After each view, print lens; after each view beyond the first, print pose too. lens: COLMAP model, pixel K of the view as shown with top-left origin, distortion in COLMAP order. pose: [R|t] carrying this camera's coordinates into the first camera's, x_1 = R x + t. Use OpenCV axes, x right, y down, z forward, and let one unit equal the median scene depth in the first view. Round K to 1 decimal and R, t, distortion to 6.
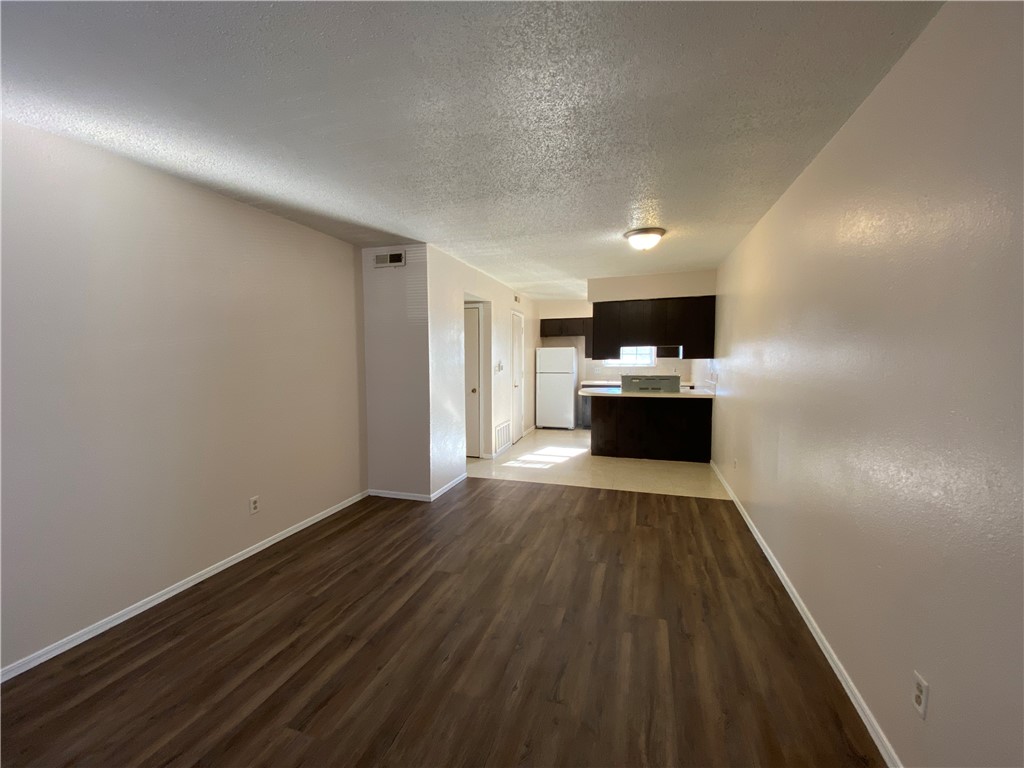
lens RADIAL K [[410.1, 0, 513.7], [0, 410.1, 382.1], [0, 0, 1]] dist [0.033978, -0.020961]
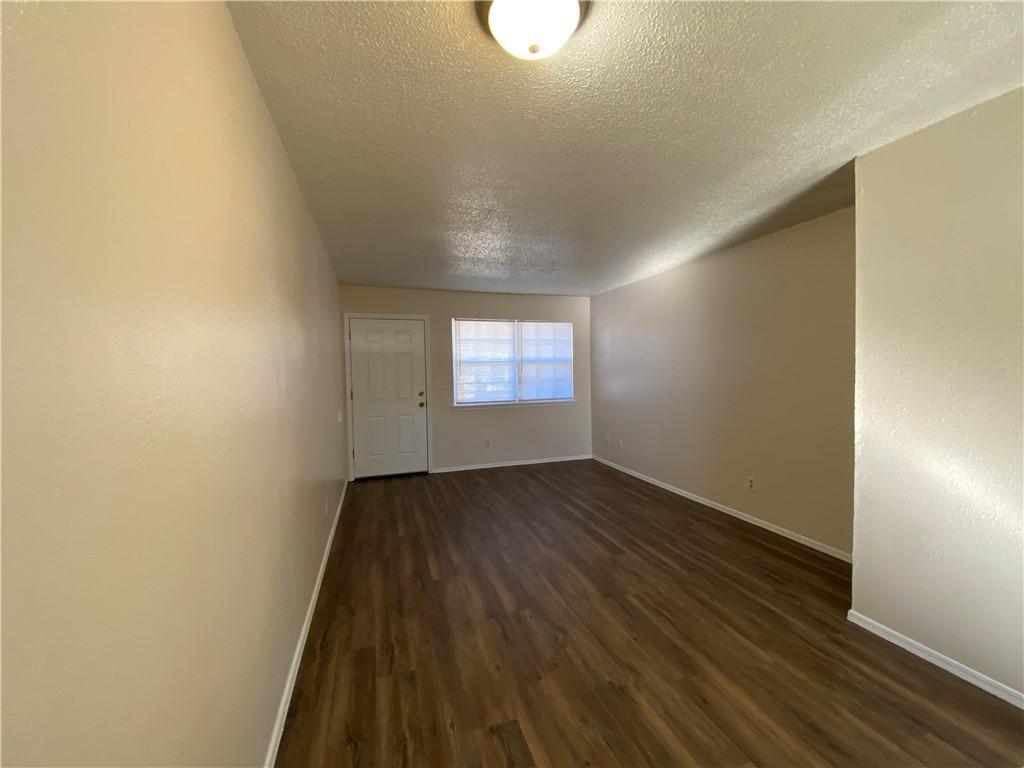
lens RADIAL K [[410.1, 0, 513.7], [0, 410.1, 382.1], [0, 0, 1]] dist [0.033978, -0.020961]
pose [[-0.810480, 0.033388, -0.584814, 0.737987], [-0.021680, 0.995980, 0.086907, -0.106617], [0.585365, 0.083116, -0.806498, 1.760709]]
